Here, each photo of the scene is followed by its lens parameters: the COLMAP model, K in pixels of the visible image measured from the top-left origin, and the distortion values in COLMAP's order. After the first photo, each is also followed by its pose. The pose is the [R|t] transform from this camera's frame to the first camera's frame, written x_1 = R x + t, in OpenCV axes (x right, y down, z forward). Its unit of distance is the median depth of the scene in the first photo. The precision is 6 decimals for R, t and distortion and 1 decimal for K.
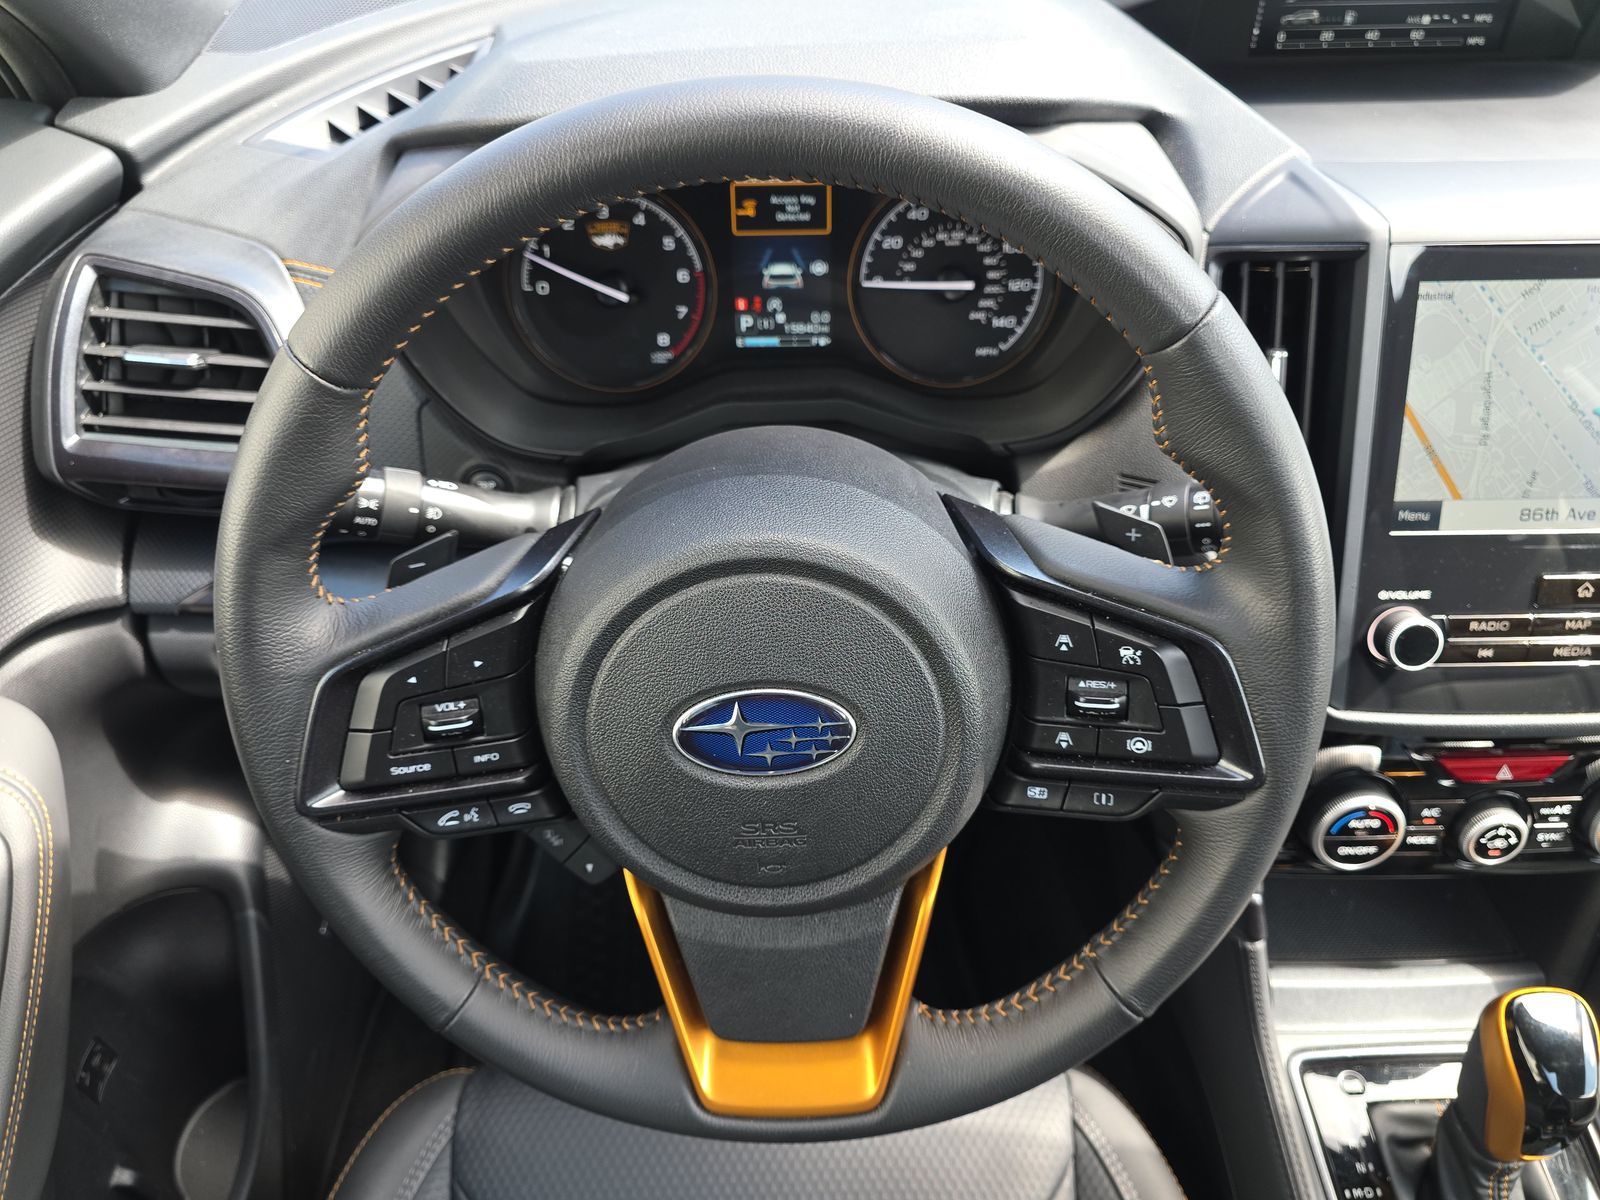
lens RADIAL K [[1063.4, 0, 810.4], [0, 1063.4, 610.1], [0, 0, 1]] dist [0.007278, -0.008023]
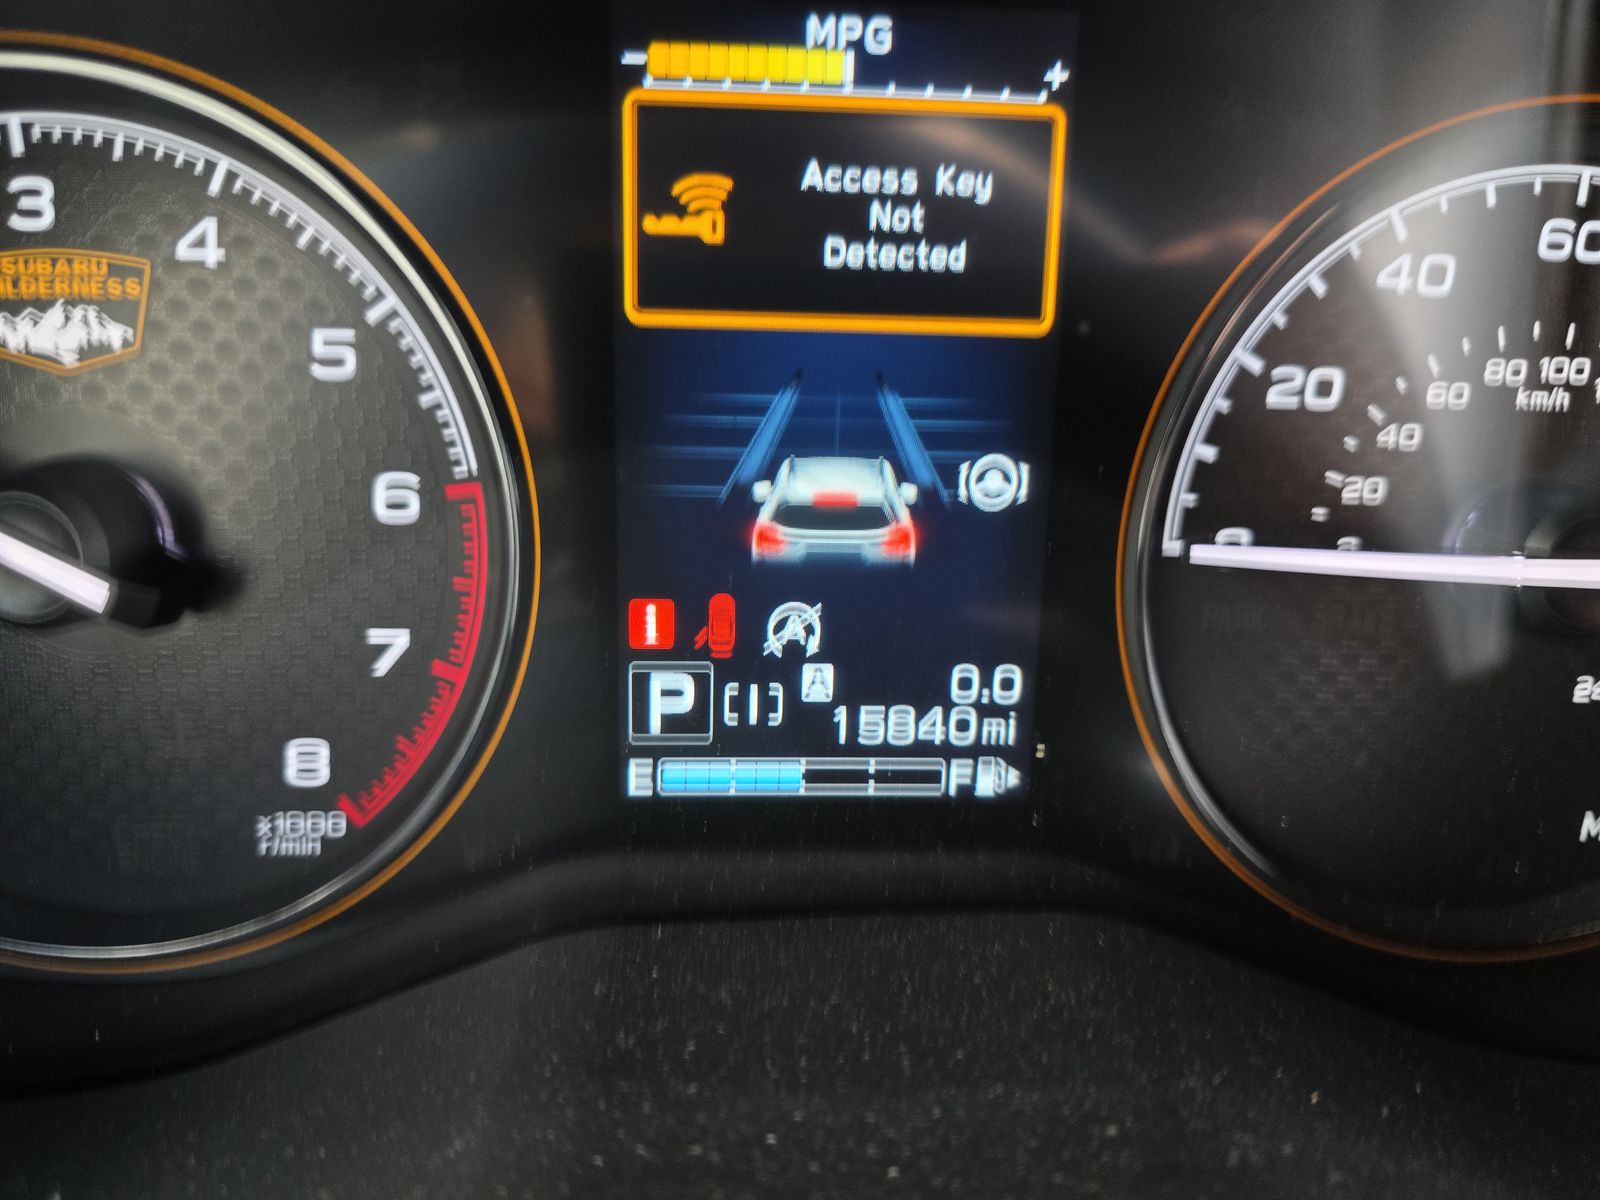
lens RADIAL K [[1063.4, 0, 802.8], [0, 1063.4, 598.5], [0, 0, 1]] dist [0.007278, -0.008023]
pose [[0.999051, 0.025628, 0.035219, -0.040661], [-0.014284, 0.956634, -0.290941, -0.227697], [-0.041148, 0.290162, 0.956093, 0.783127]]
